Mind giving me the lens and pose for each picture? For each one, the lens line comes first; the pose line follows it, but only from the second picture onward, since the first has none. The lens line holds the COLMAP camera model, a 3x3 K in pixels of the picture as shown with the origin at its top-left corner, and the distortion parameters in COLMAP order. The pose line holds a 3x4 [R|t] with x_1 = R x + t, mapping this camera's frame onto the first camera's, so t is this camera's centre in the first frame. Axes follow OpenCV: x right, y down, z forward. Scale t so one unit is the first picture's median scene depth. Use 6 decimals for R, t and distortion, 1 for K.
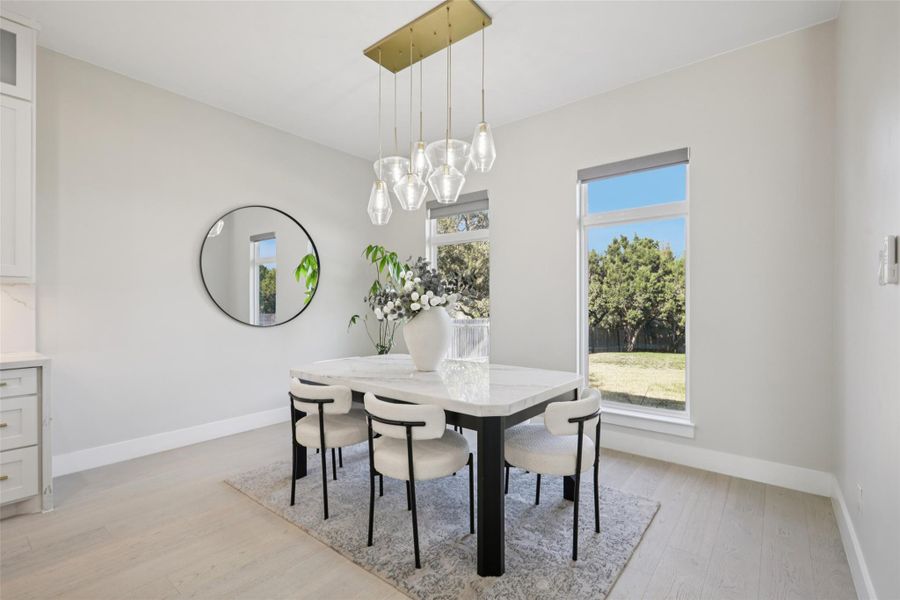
lens RADIAL K [[404.6, 0, 454.7], [0, 404.6, 305.8], [0, 0, 1]] dist [0.000016, -0.000490]
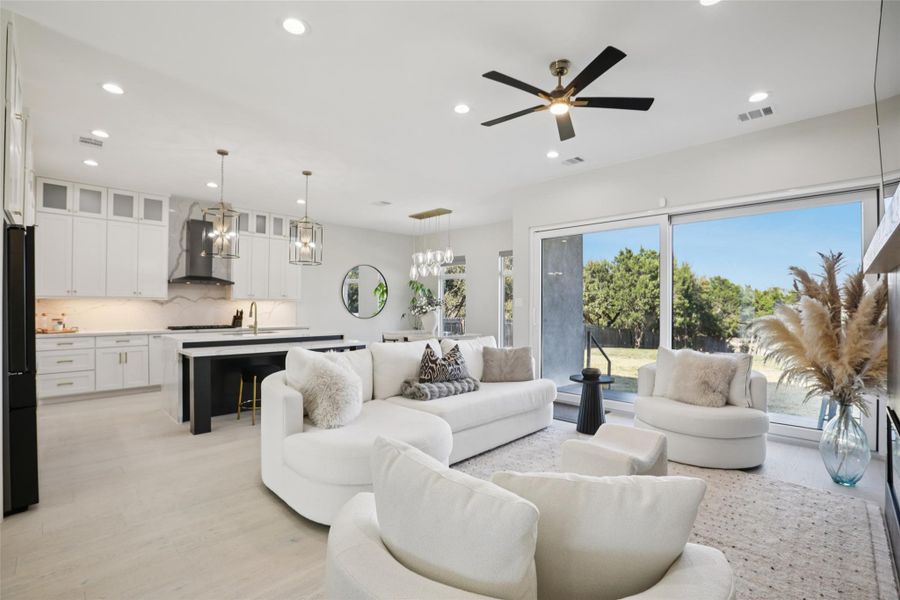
lens RADIAL K [[404.6, 0, 437.3], [0, 404.6, 302.8], [0, 0, 1]] dist [0.000016, -0.000490]
pose [[0.988870, 0.004331, -0.148719, 0.065452], [-0.005894, 0.999932, -0.010067, -0.003665], [0.148666, 0.010832, 0.988828, -0.290115]]
